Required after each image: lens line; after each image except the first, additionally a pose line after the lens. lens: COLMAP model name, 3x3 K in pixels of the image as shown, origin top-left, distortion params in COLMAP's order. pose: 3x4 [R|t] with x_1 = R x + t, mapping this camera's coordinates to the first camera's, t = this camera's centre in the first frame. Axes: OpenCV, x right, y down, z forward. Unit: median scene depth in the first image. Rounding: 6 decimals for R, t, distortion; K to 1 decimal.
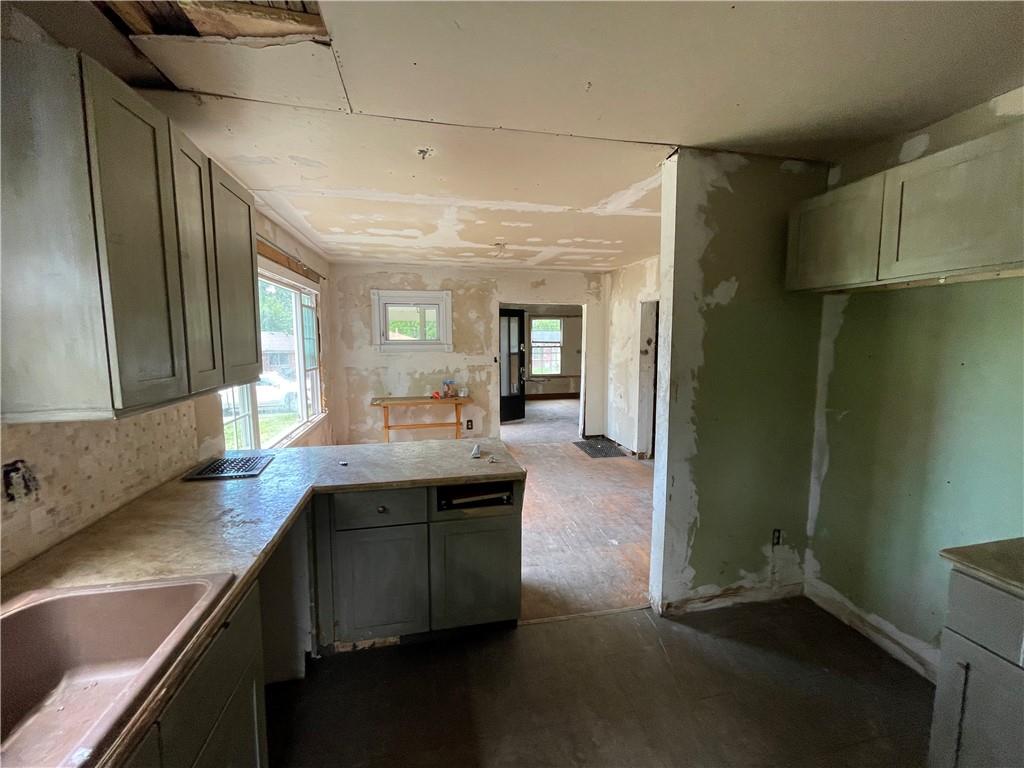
lens RADIAL K [[417.4, 0, 510.8], [0, 417.4, 382.5], [0, 0, 1]] dist [-0.003581, 0.000886]
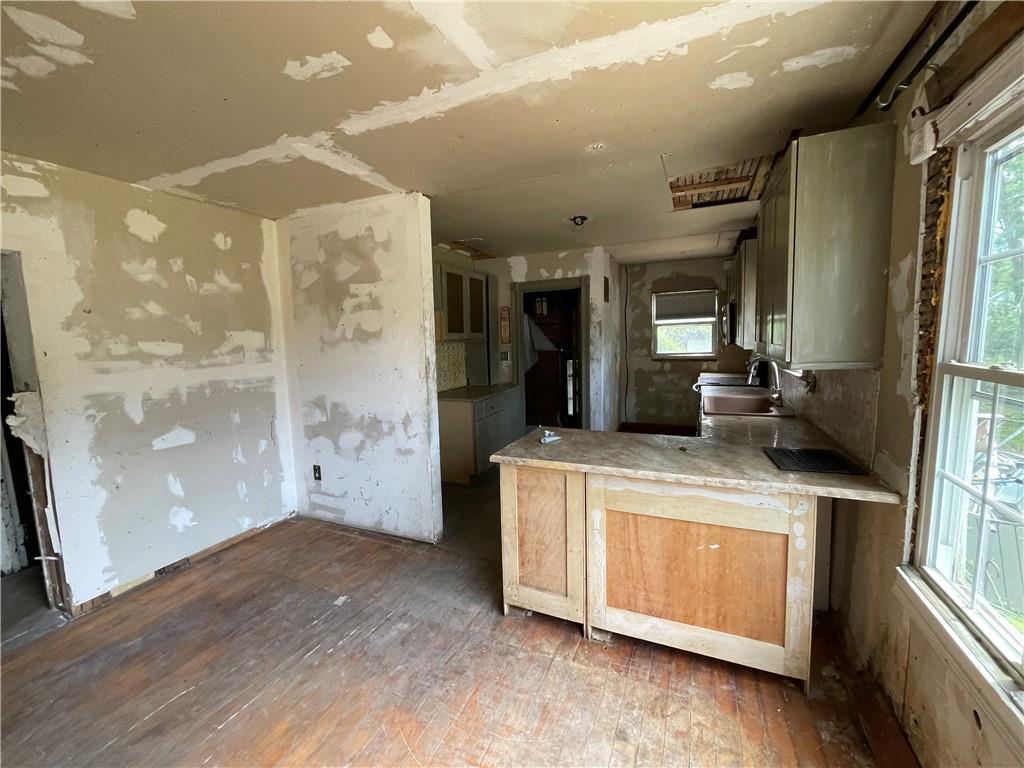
lens RADIAL K [[417.4, 0, 513.9], [0, 417.4, 381.5], [0, 0, 1]] dist [-0.003581, 0.000886]
pose [[-0.802663, -0.041224, 0.595006, -0.424035], [0.092097, 0.977077, 0.191933, -0.120534], [-0.589279, 0.208856, -0.780467, 1.274928]]
